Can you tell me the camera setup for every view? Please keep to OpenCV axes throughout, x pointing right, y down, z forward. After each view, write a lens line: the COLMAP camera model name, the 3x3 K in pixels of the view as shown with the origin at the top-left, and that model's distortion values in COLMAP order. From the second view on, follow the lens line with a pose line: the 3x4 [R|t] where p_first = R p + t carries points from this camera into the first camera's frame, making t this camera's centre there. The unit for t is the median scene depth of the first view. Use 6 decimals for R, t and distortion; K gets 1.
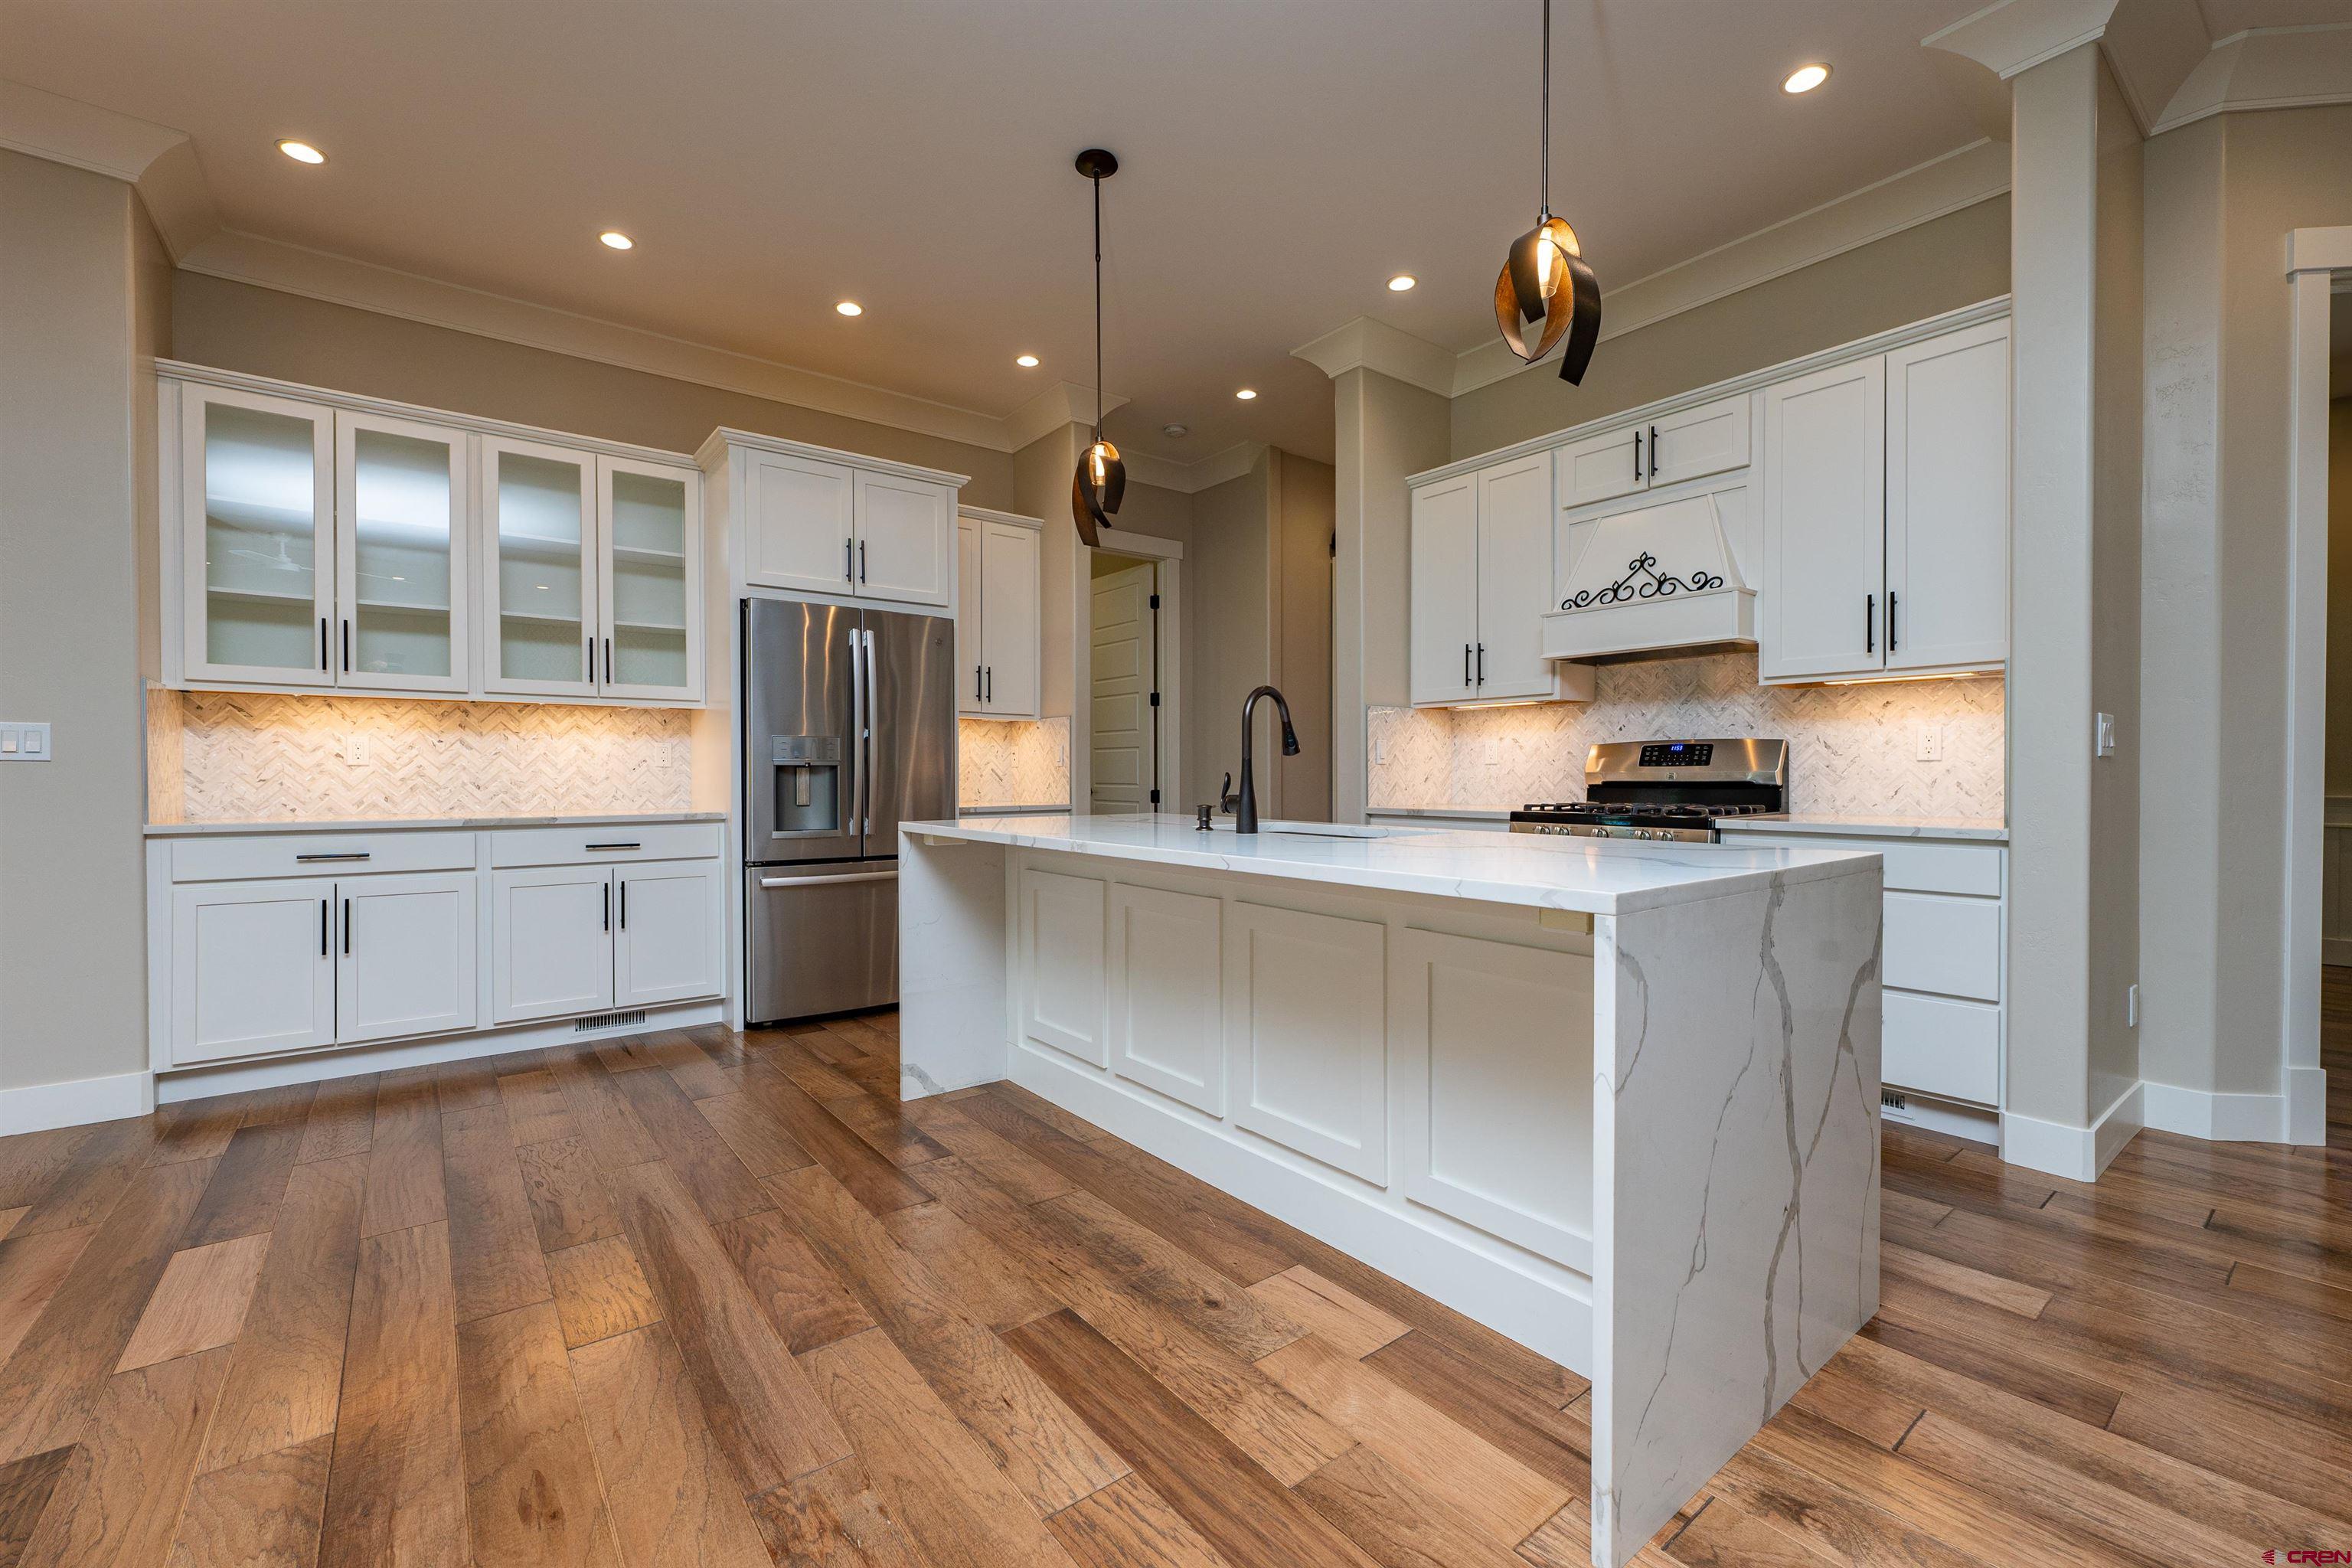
lens RADIAL K [[968.2, 0, 1158.4], [0, 968.2, 780.3], [0, 0, 1]] dist [0.004056, 0.000593]
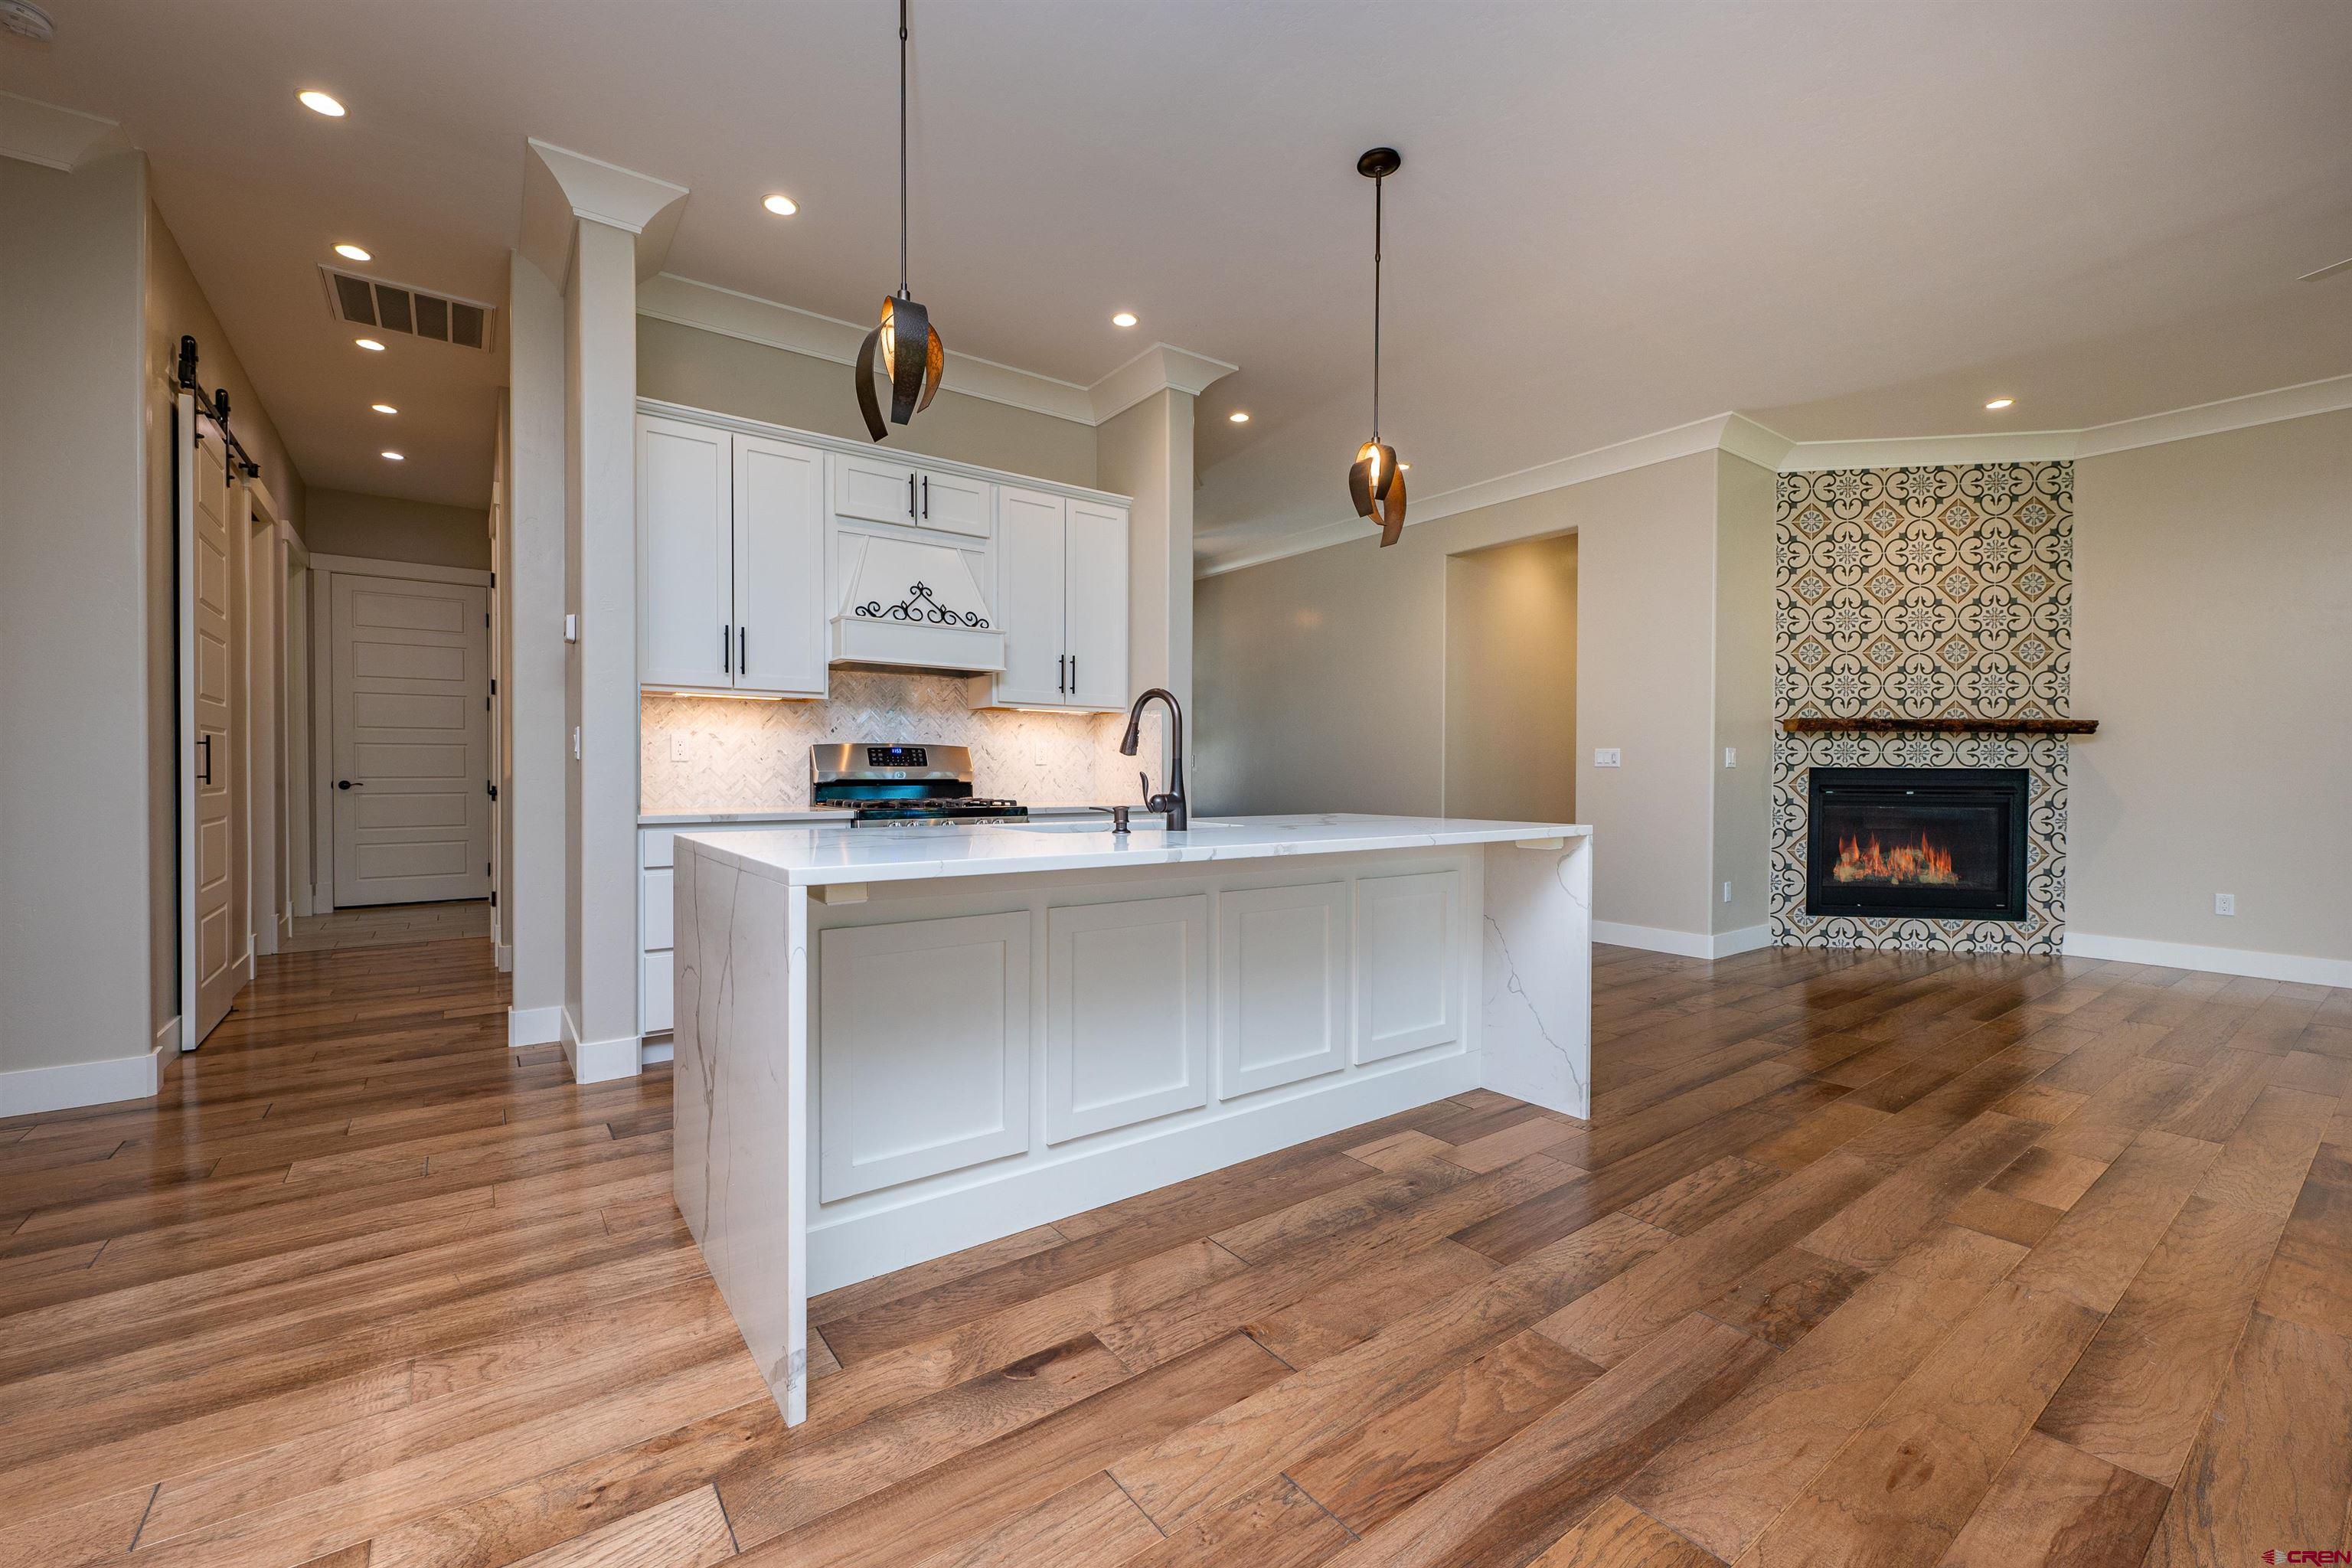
lens RADIAL K [[968.2, 0, 1168.9], [0, 968.2, 783.0], [0, 0, 1]] dist [0.004056, 0.000593]
pose [[0.016343, -0.009281, 0.999823, -0.890706], [0.005221, 0.999944, 0.009197, -0.005384], [-0.999853, 0.005070, 0.016391, 0.936019]]
